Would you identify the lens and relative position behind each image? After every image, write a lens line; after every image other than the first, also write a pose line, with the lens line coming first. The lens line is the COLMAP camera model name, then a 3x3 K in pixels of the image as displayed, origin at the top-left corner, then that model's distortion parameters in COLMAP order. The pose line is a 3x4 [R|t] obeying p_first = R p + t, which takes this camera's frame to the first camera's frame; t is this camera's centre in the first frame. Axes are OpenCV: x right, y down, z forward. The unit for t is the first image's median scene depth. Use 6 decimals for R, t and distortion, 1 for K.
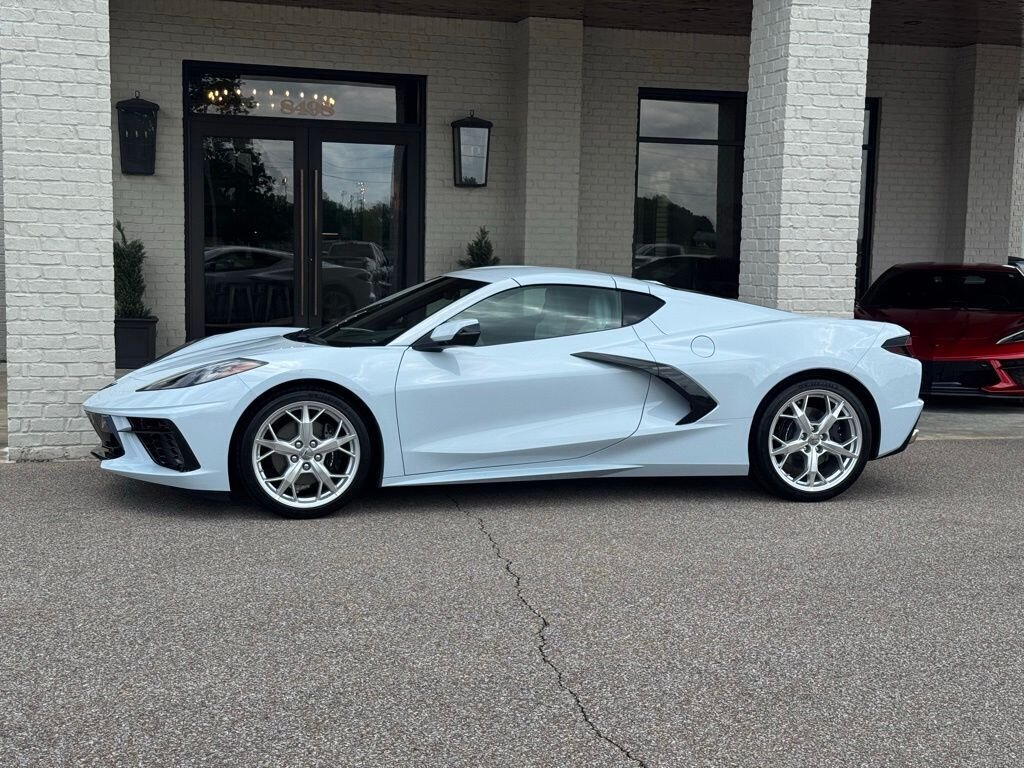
lens RADIAL K [[1413.6, 0, 510.7], [0, 1413.6, 381.3], [0, 0, 1]] dist [0.195983, -0.384027]
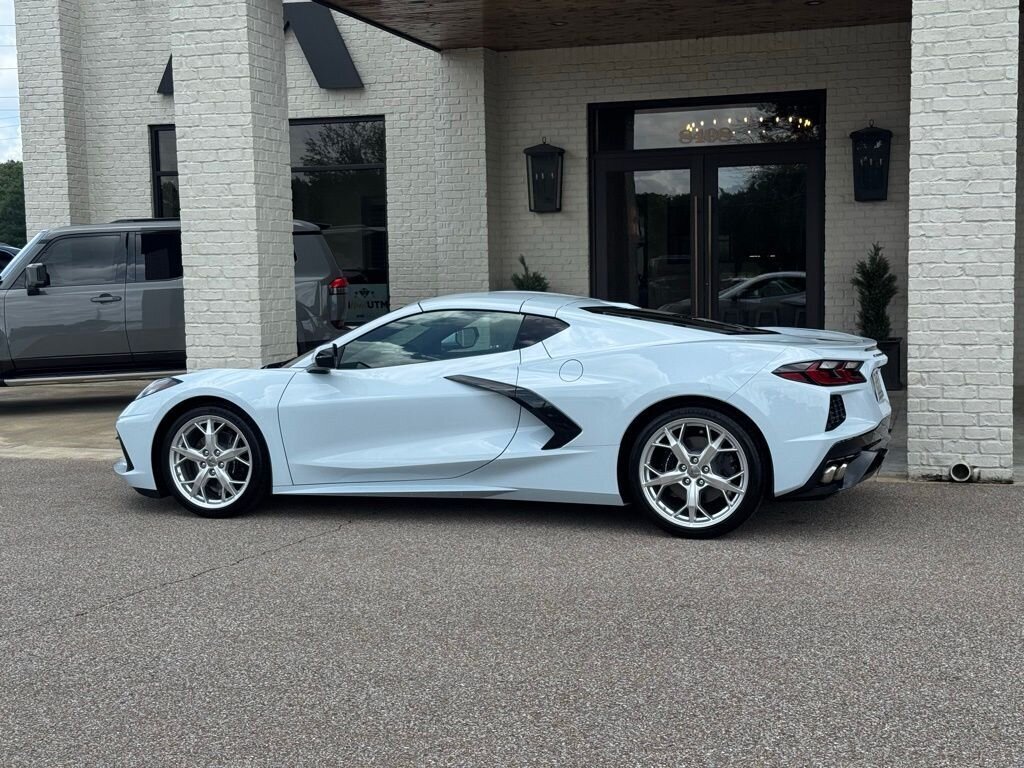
lens RADIAL K [[1414.8, 0, 513.8], [0, 1414.8, 382.9], [0, 0, 1]] dist [0.207923, -0.447498]
pose [[0.824204, 0.011949, -0.566167, 0.561772], [-0.020343, 0.999757, -0.008515, -0.005874], [0.565927, 0.018535, 0.824247, 0.148017]]
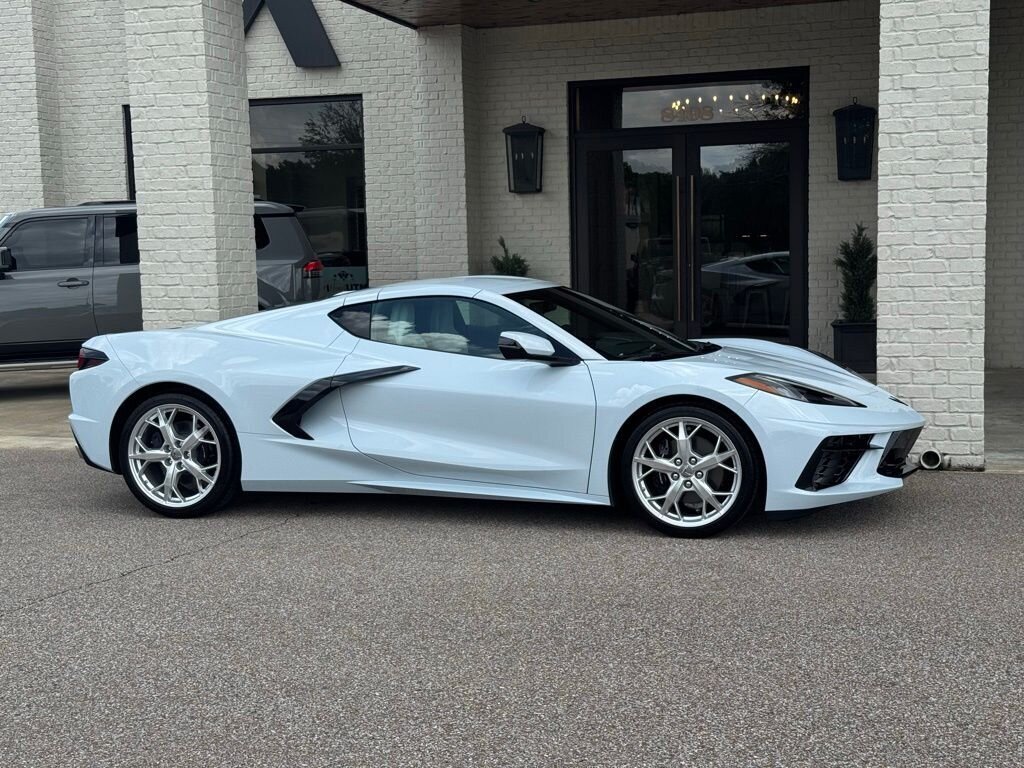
lens RADIAL K [[1416.7, 0, 518.0], [0, 1416.7, 382.5], [0, 0, 1]] dist [0.196222, -0.382549]
pose [[0.823229, 0.016333, -0.567474, 0.574309], [-0.016088, 0.999856, 0.005438, -0.011820], [0.567481, 0.004653, 0.823373, 0.188322]]
